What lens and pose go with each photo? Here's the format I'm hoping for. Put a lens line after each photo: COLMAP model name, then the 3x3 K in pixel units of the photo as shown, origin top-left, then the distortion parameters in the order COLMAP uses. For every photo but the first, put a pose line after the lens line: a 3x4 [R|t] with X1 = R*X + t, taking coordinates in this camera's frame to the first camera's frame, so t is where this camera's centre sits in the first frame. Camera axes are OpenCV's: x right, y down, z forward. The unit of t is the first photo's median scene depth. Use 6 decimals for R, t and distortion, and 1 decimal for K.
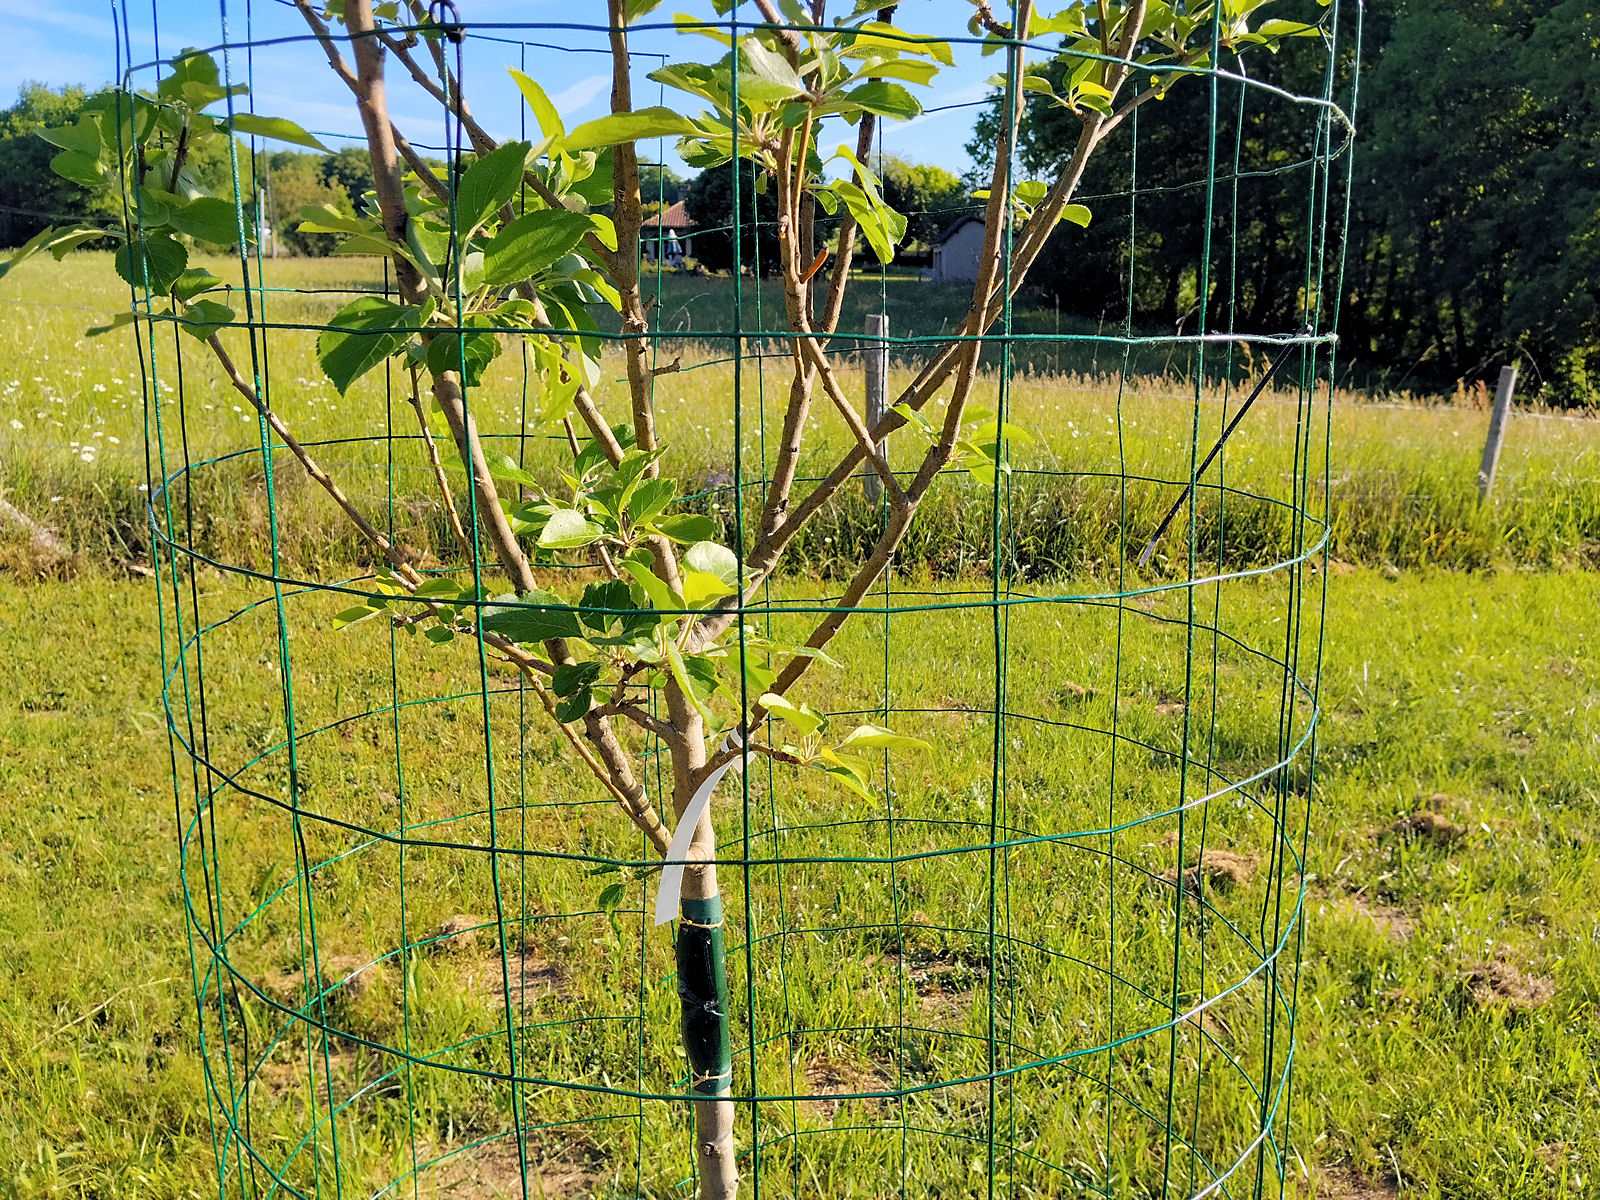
lens RADIAL K [[1364.2, 0, 807.4], [0, 1364.2, 609.6], [0, 0, 1]] dist [0.083044, -0.164545]
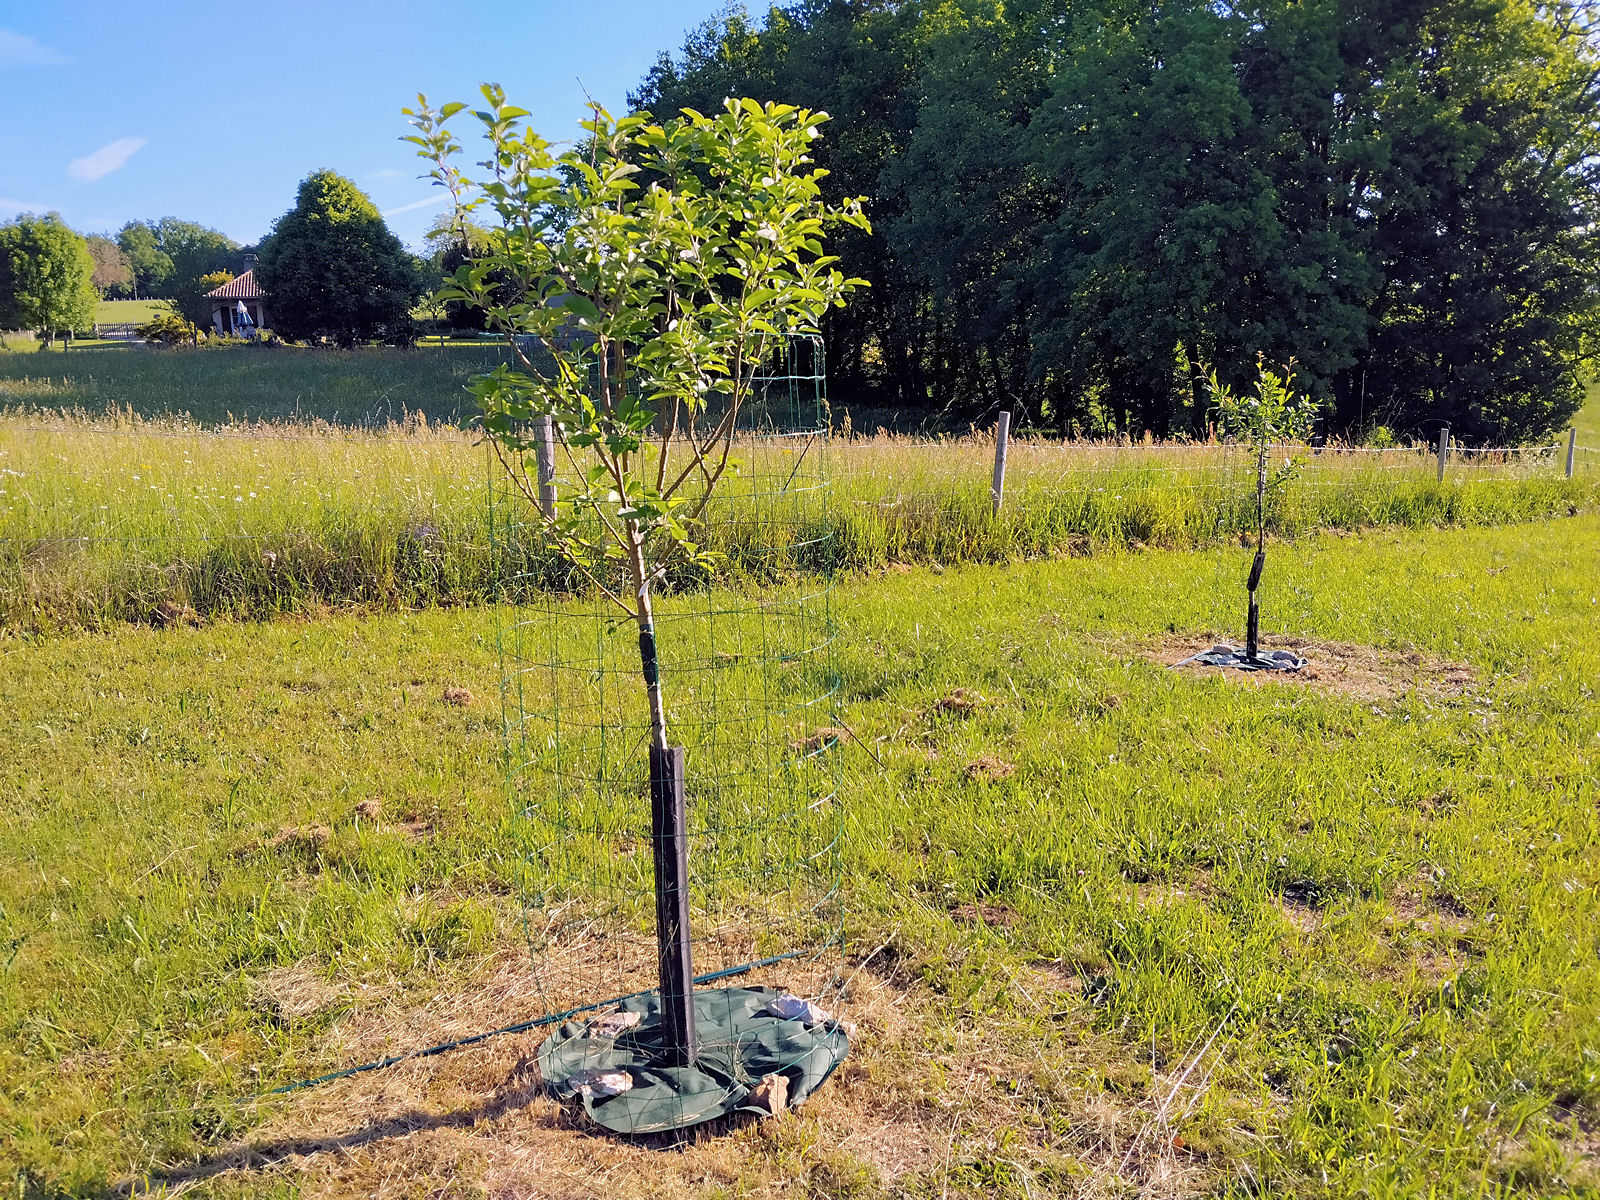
lens RADIAL K [[1364.2, 0, 807.8], [0, 1364.2, 596.1], [0, 0, 1]] dist [0.083044, -0.164545]
pose [[0.956636, -0.084888, 0.278643, -0.063093], [0.098971, 0.994408, -0.036843, 0.033051], [-0.273958, 0.062823, 0.959688, -0.217252]]
